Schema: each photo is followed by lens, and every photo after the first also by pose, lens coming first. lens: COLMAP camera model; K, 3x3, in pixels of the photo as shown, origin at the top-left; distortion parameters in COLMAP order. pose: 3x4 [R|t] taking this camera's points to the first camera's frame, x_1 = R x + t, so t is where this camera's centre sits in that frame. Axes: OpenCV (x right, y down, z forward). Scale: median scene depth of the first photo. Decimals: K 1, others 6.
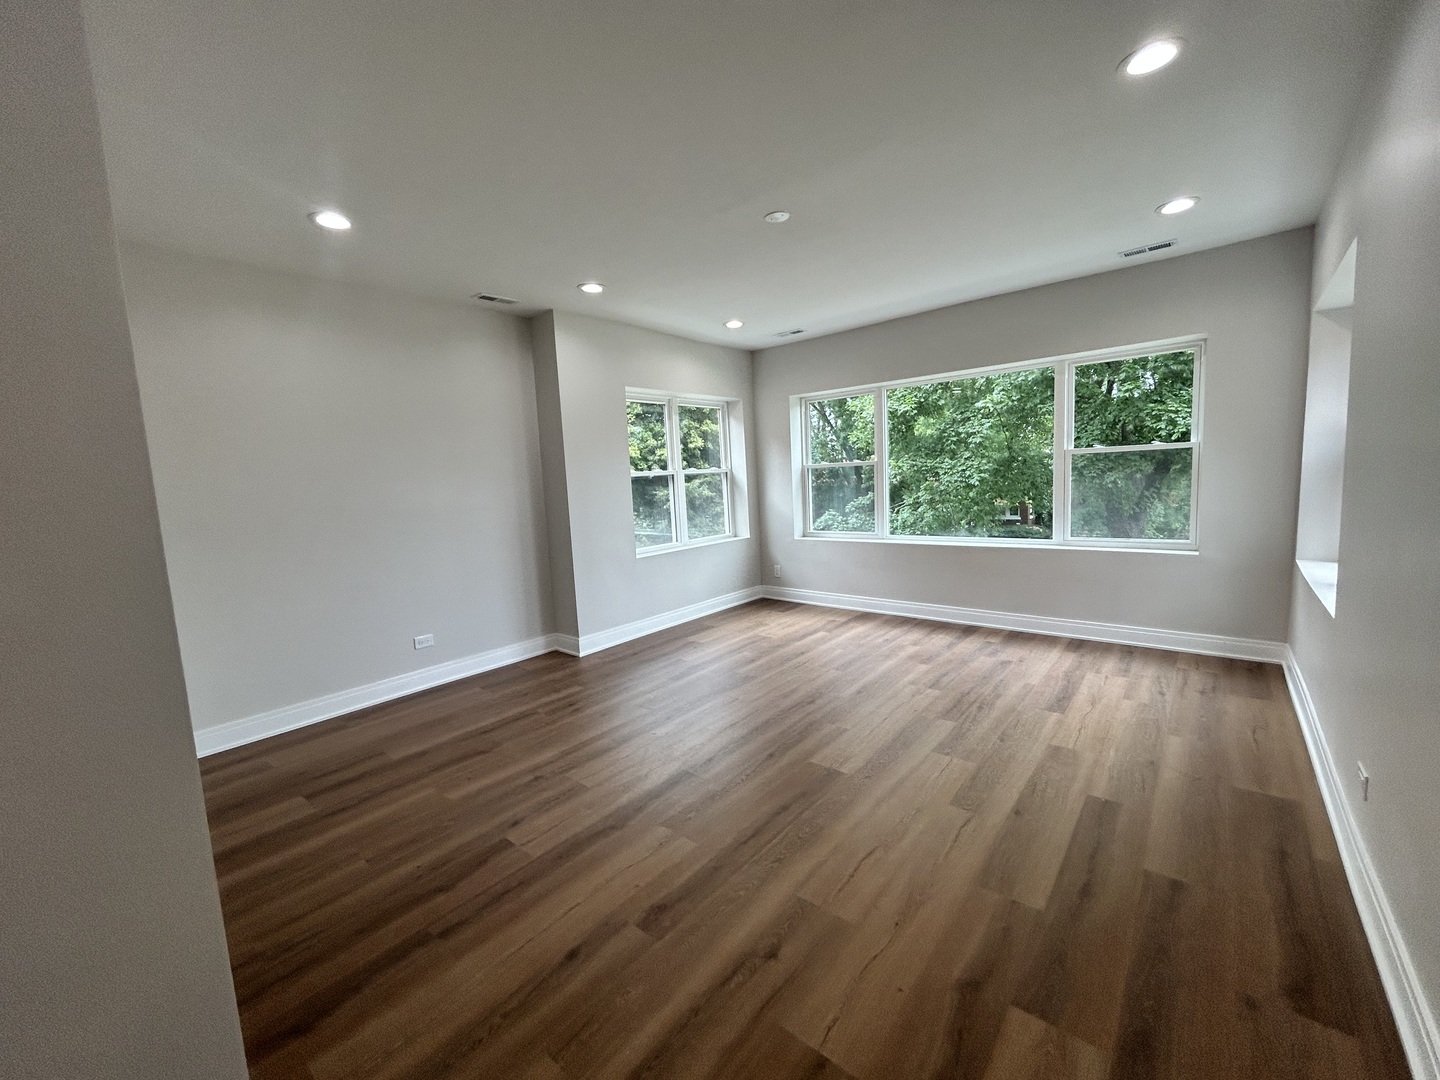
lens RADIAL K [[579.8, 0, 719.4], [0, 579.8, 536.3], [0, 0, 1]] dist [-0.000123, -0.000113]
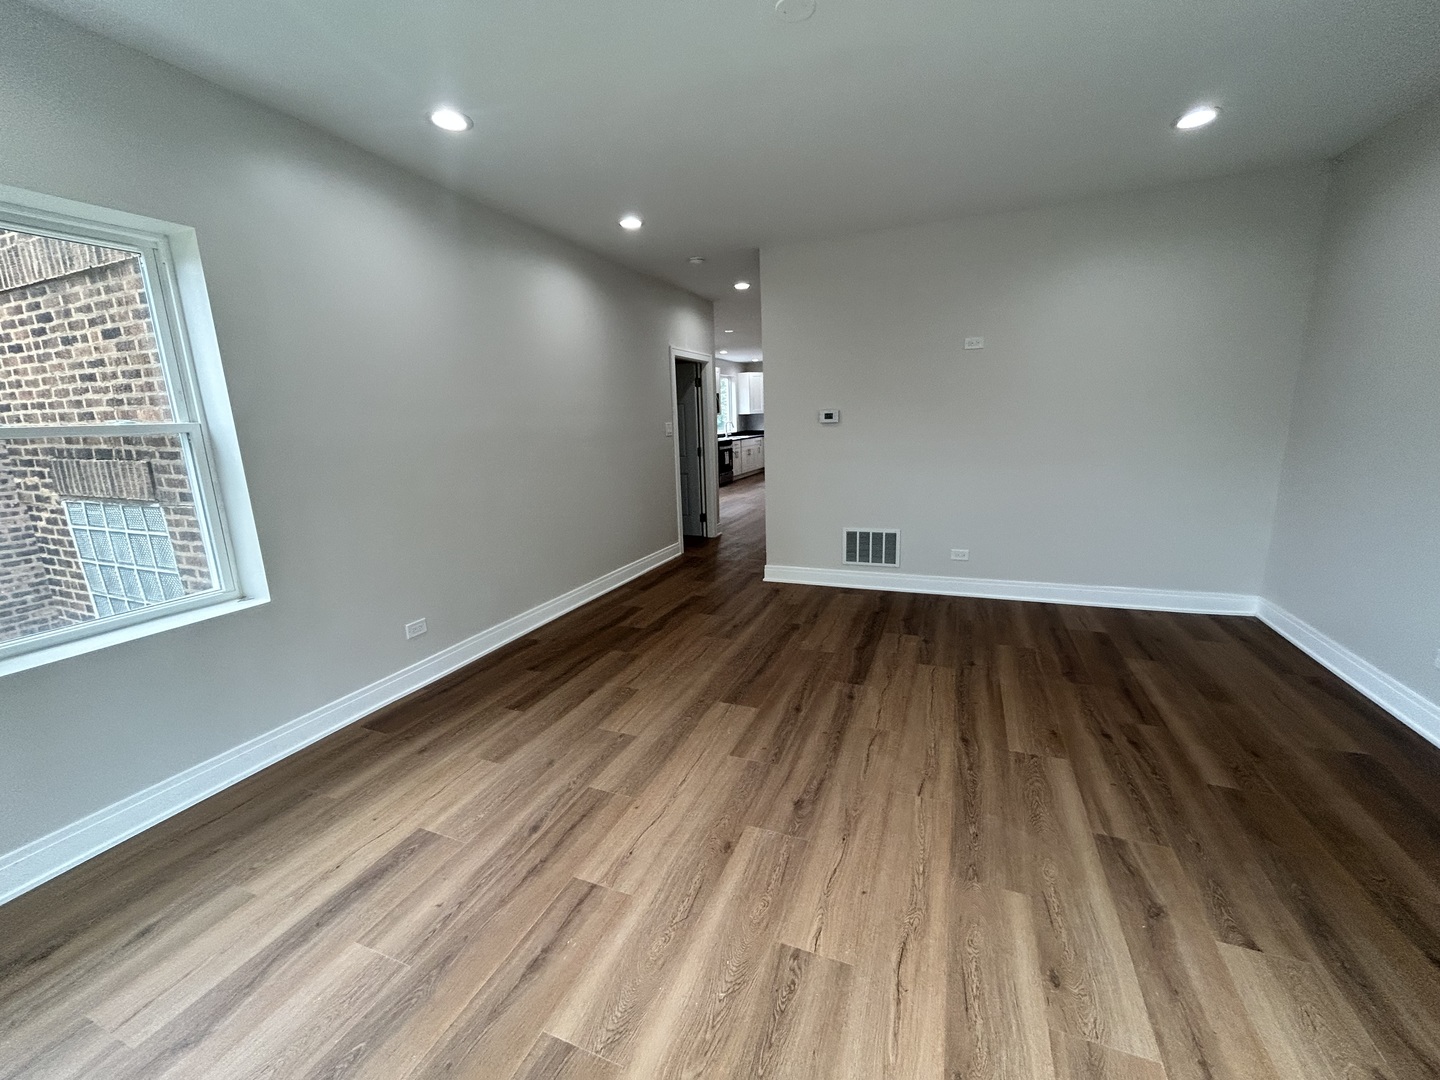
lens RADIAL K [[579.8, 0, 719.4], [0, 579.8, 536.3], [0, 0, 1]] dist [-0.000123, -0.000113]
pose [[-0.947634, 0.141091, -0.286501, 0.436384], [0.045536, 0.947645, 0.316063, -0.207729], [0.316095, 0.286466, -0.904445, 1.690660]]
